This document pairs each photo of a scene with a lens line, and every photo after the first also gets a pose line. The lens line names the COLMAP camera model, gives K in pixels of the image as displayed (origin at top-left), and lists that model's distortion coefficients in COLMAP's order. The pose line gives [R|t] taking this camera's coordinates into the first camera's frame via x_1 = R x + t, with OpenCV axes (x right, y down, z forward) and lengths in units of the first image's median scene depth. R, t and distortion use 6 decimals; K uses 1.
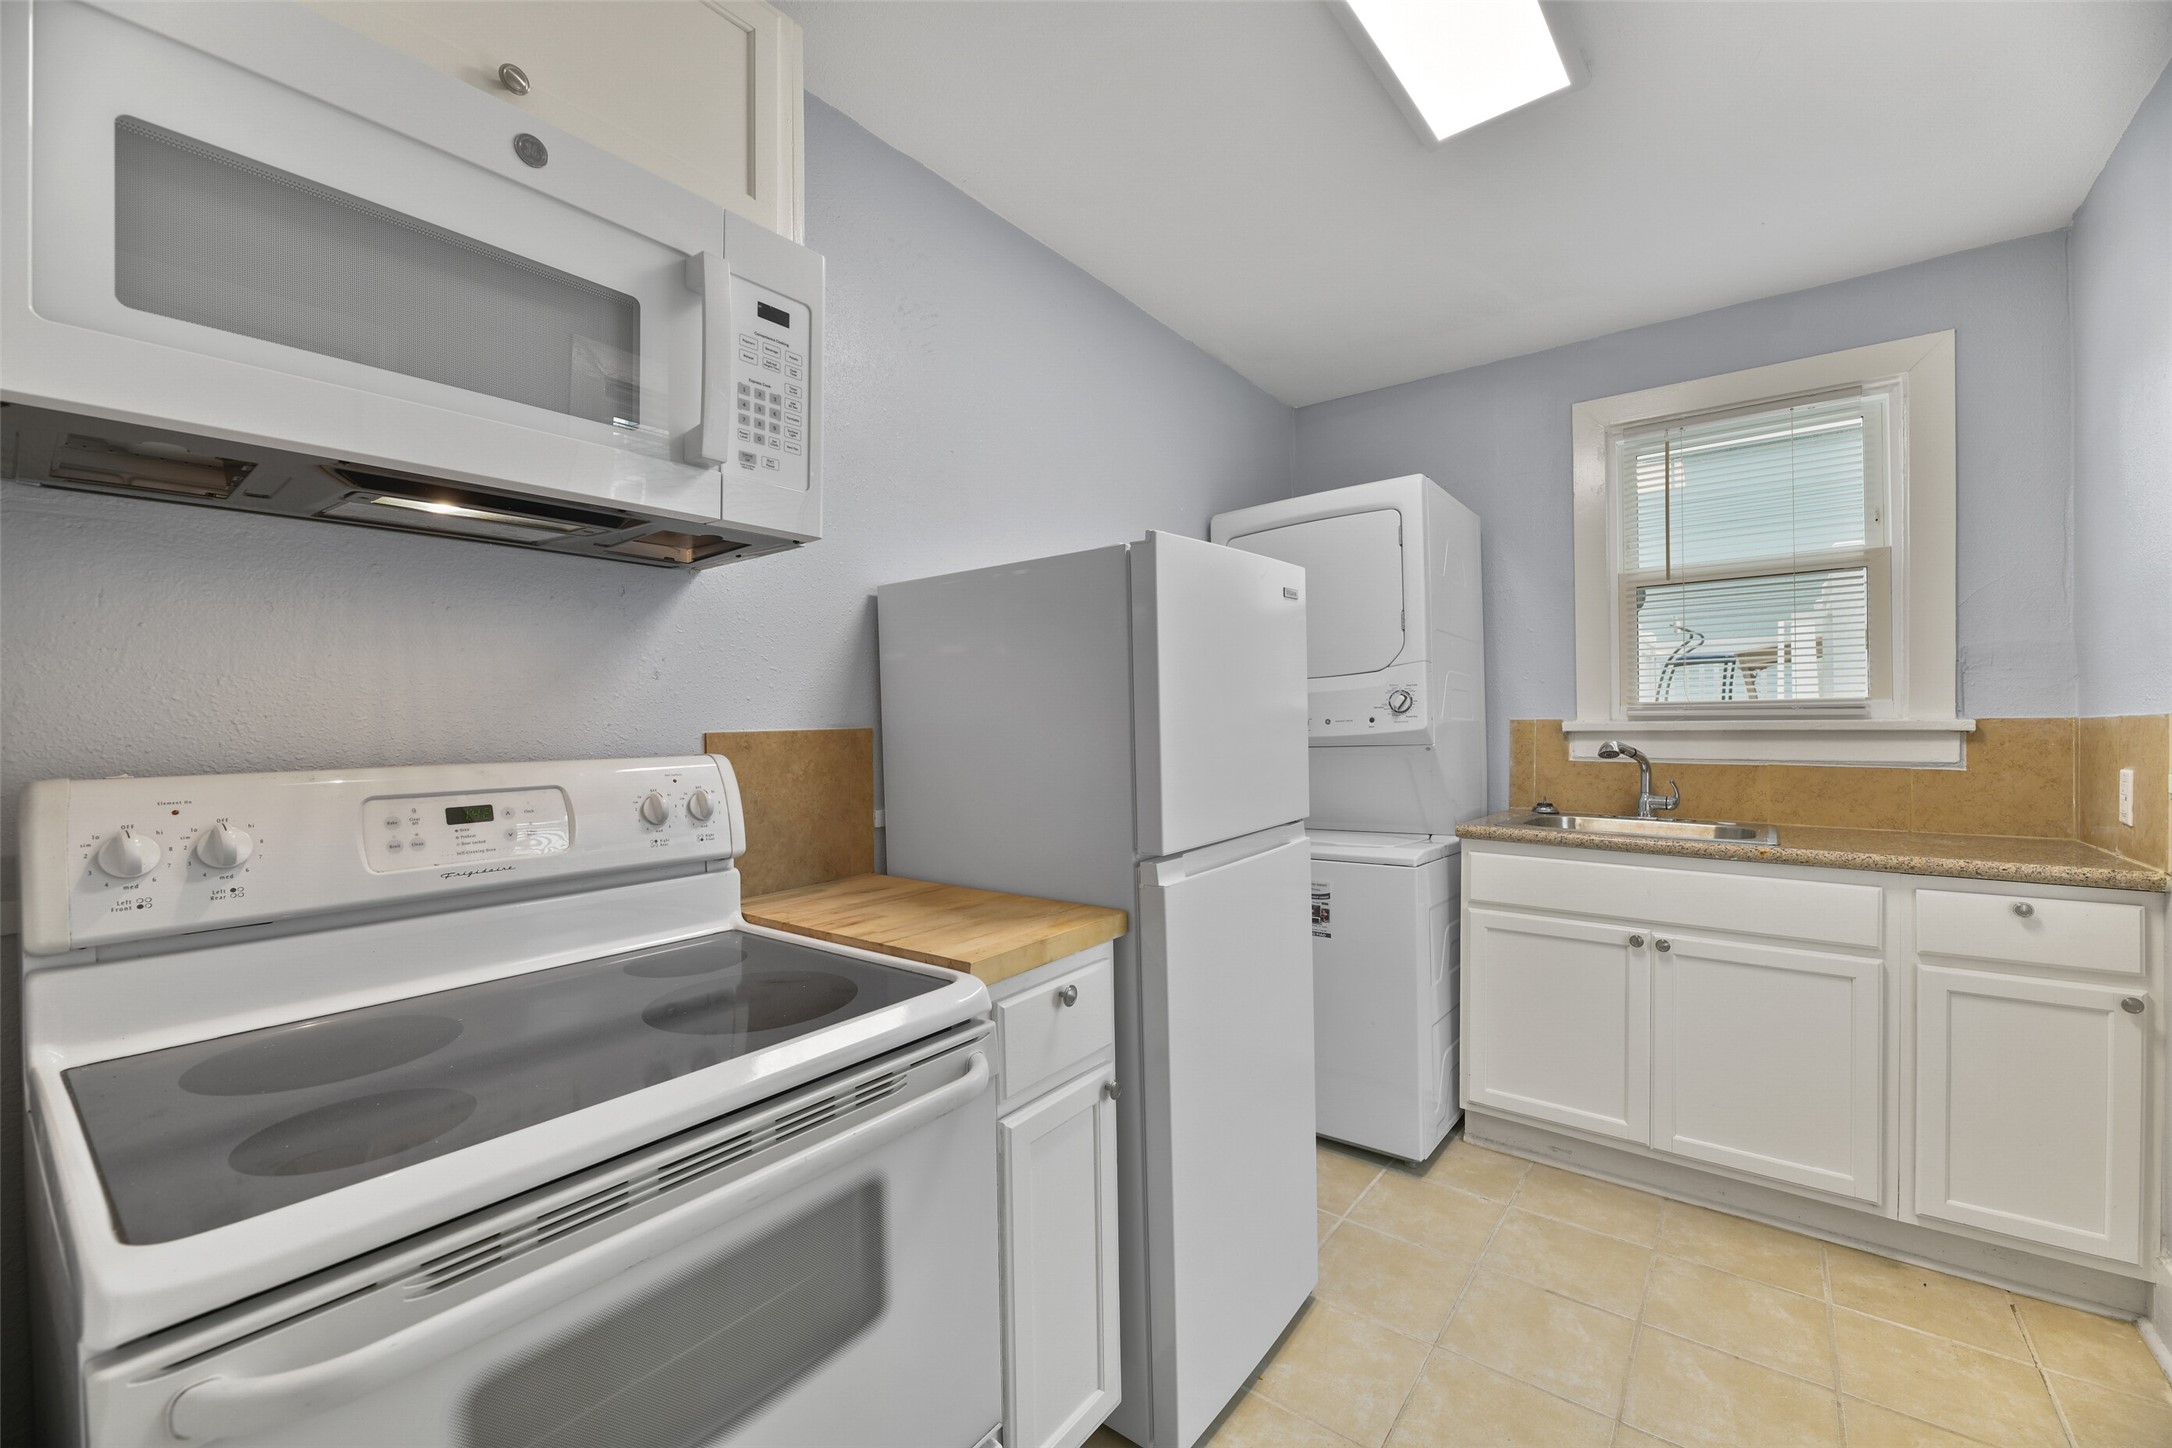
lens RADIAL K [[879.5, 0, 1085.7], [0, 879.5, 726.8], [0, 0, 1]] dist [-0.000884, -0.002760]
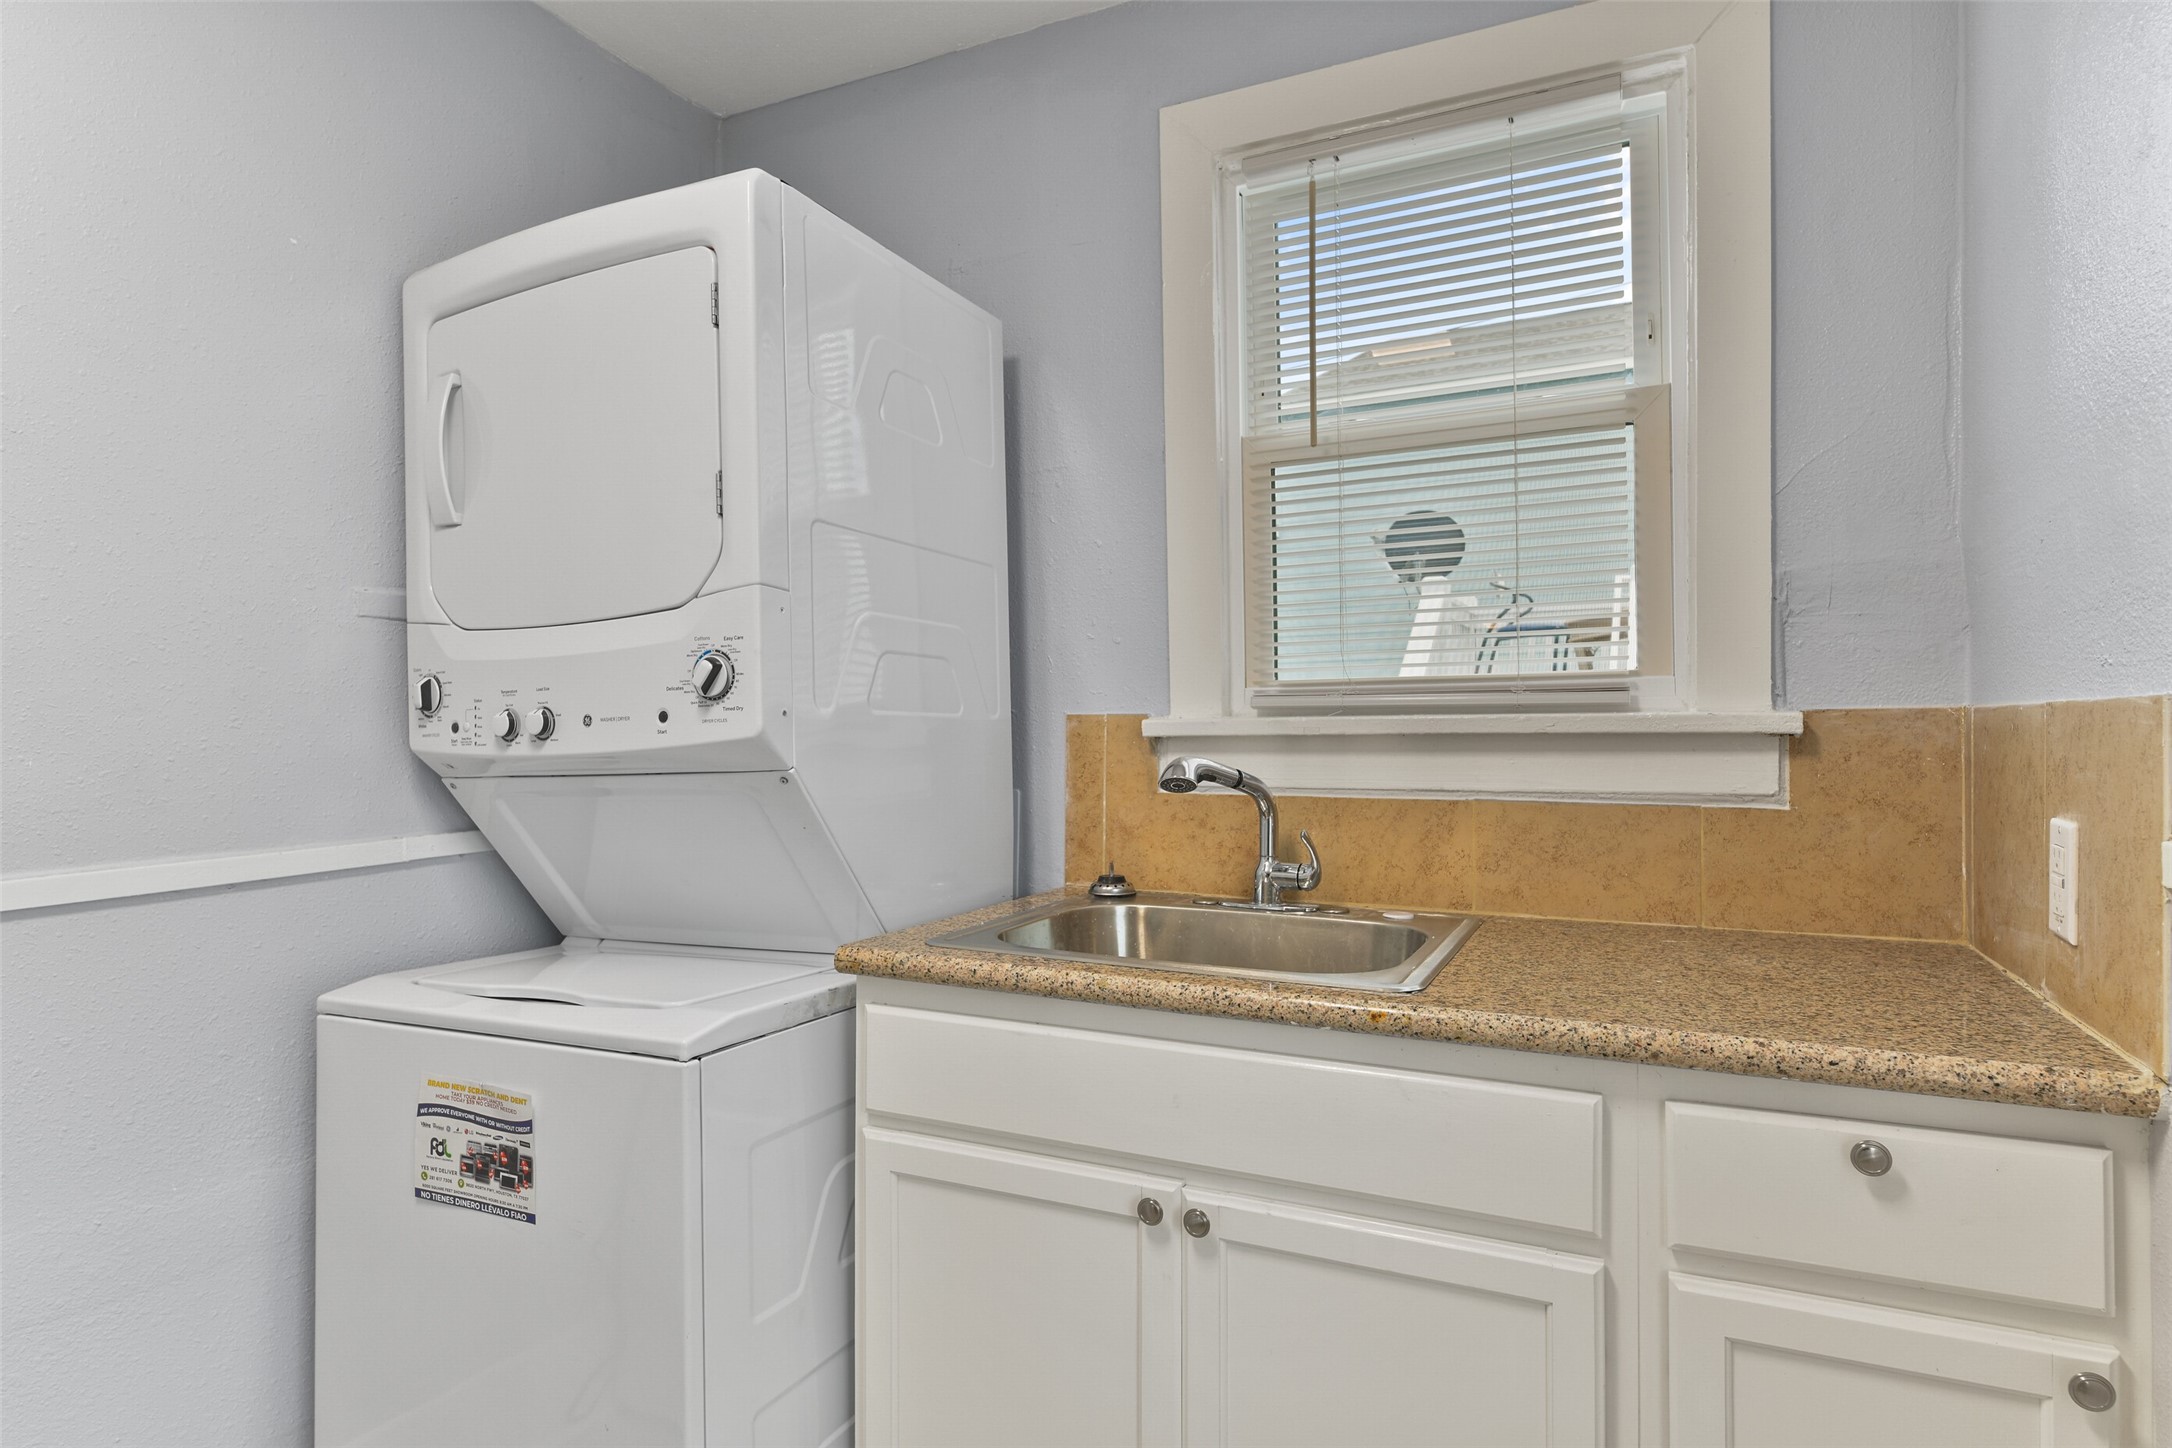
lens RADIAL K [[1187.8, 0, 1086.0], [0, 1187.8, 724.0], [0, 0, 1]] dist [0.005758, -0.000747]
pose [[0.976912, -0.004456, 0.213598, 0.468293], [0.004830, 0.999988, -0.001232, -0.002249], [-0.213589, 0.002235, 0.976921, 0.418707]]
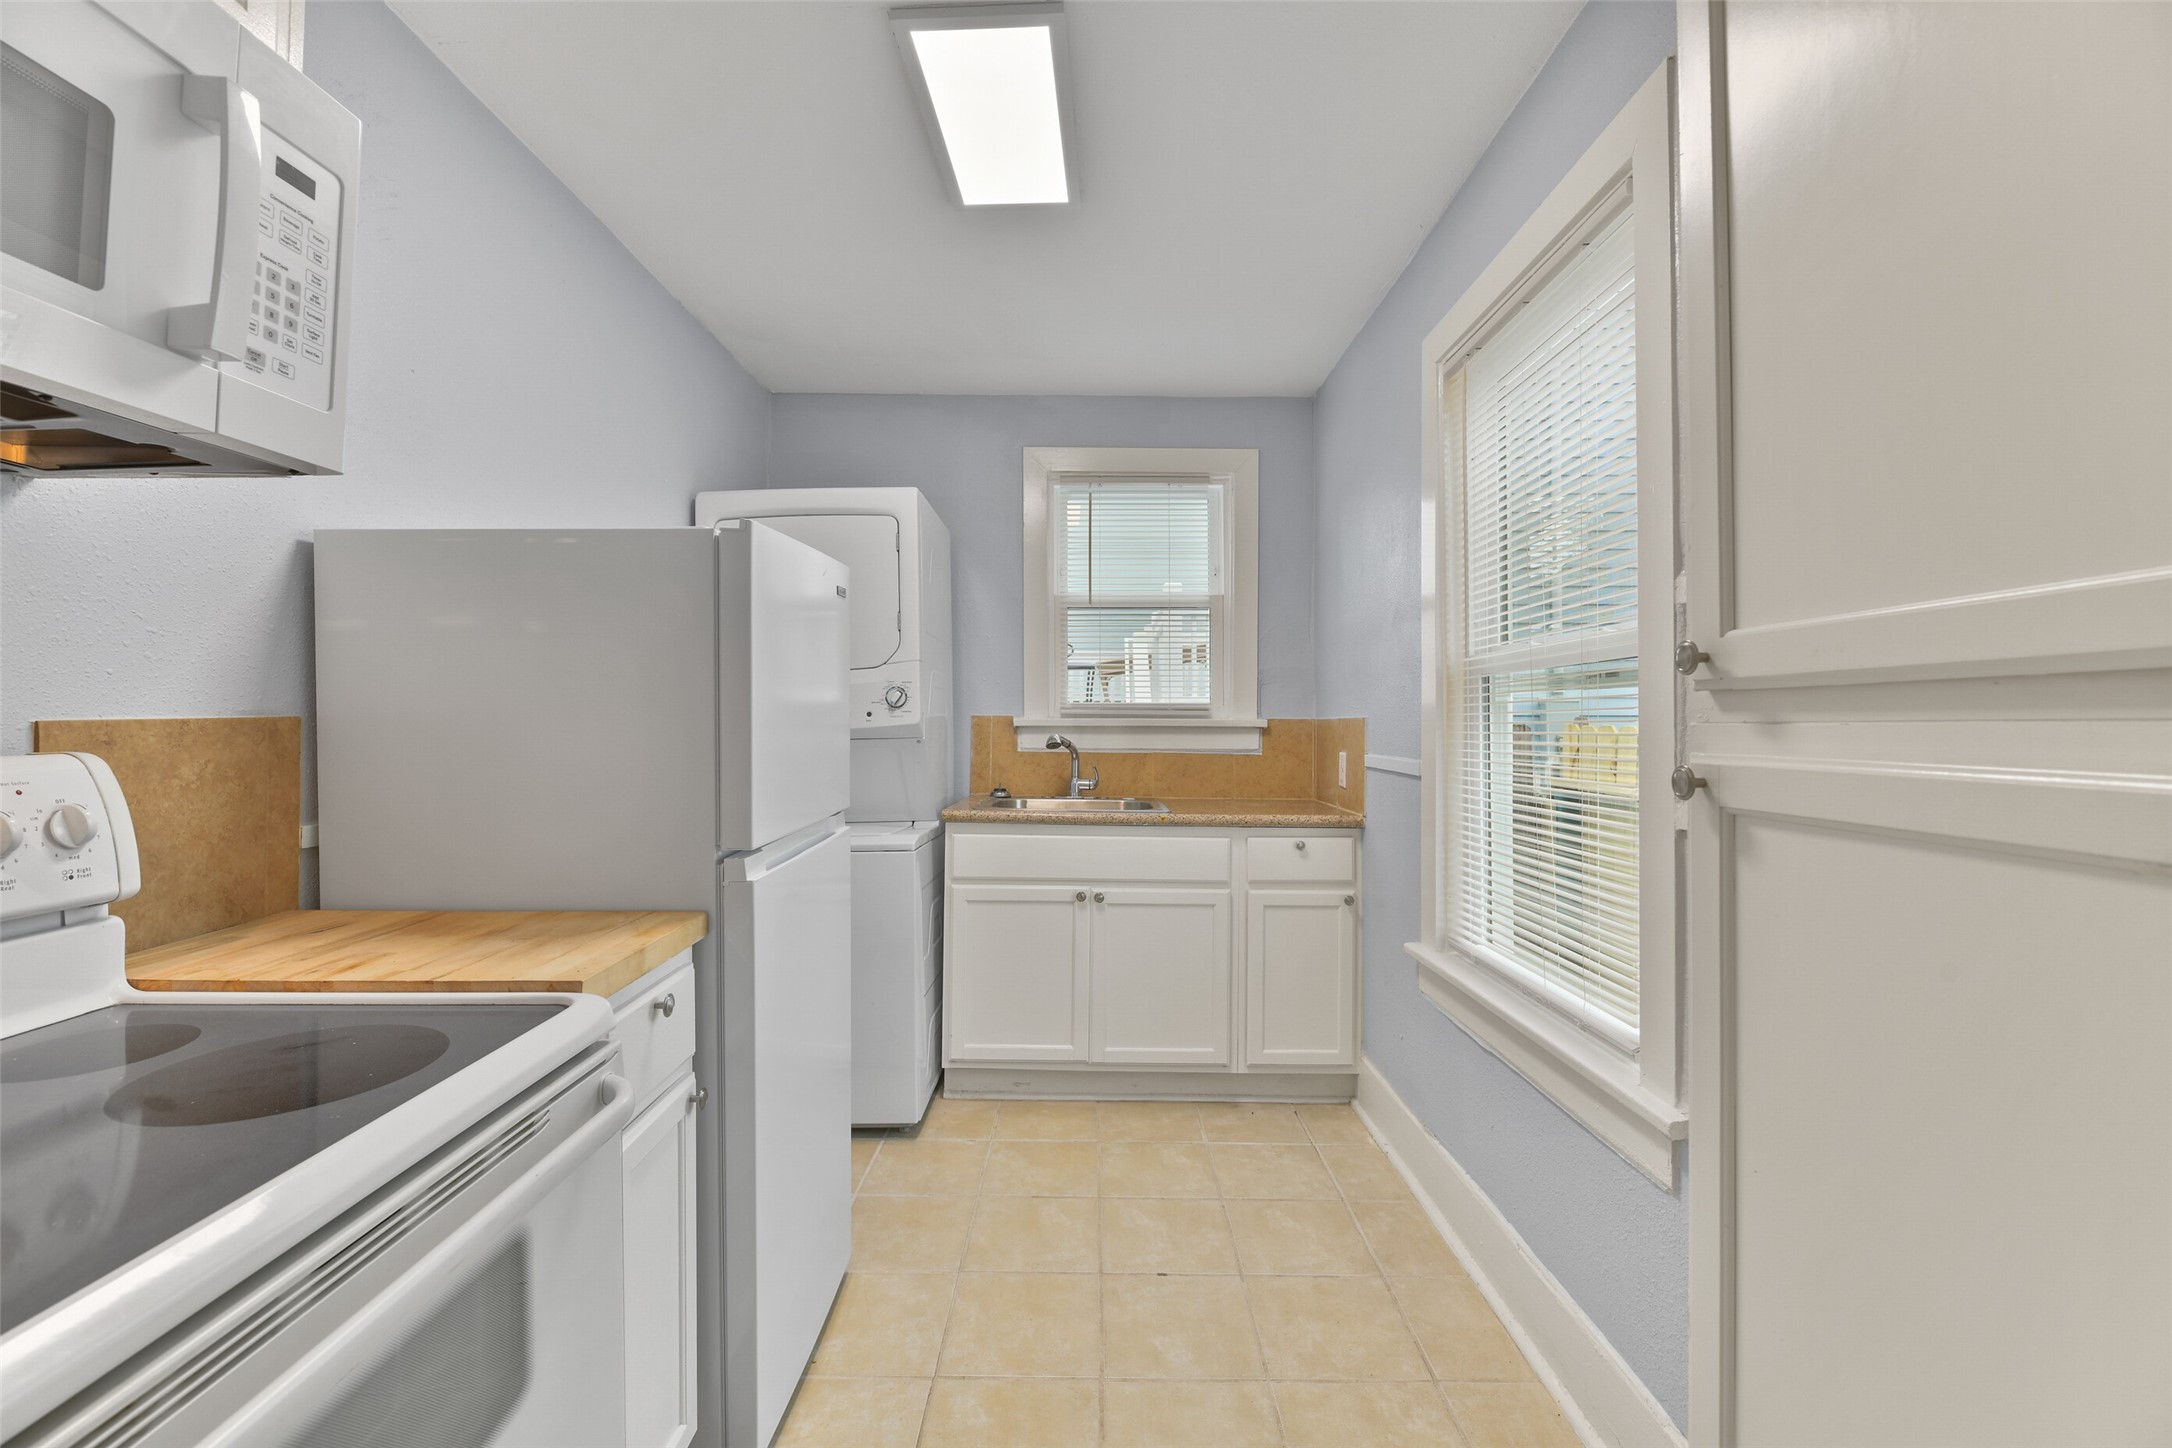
lens RADIAL K [[916.5, 0, 1090.9], [0, 916.5, 708.8], [0, 0, 1]] dist [0.001208, -0.005159]
pose [[0.791858, 0.016953, 0.610469, -0.152055], [-0.009075, 0.999831, -0.015995, 0.000960], [-0.610637, 0.007126, 0.791878, -0.028512]]
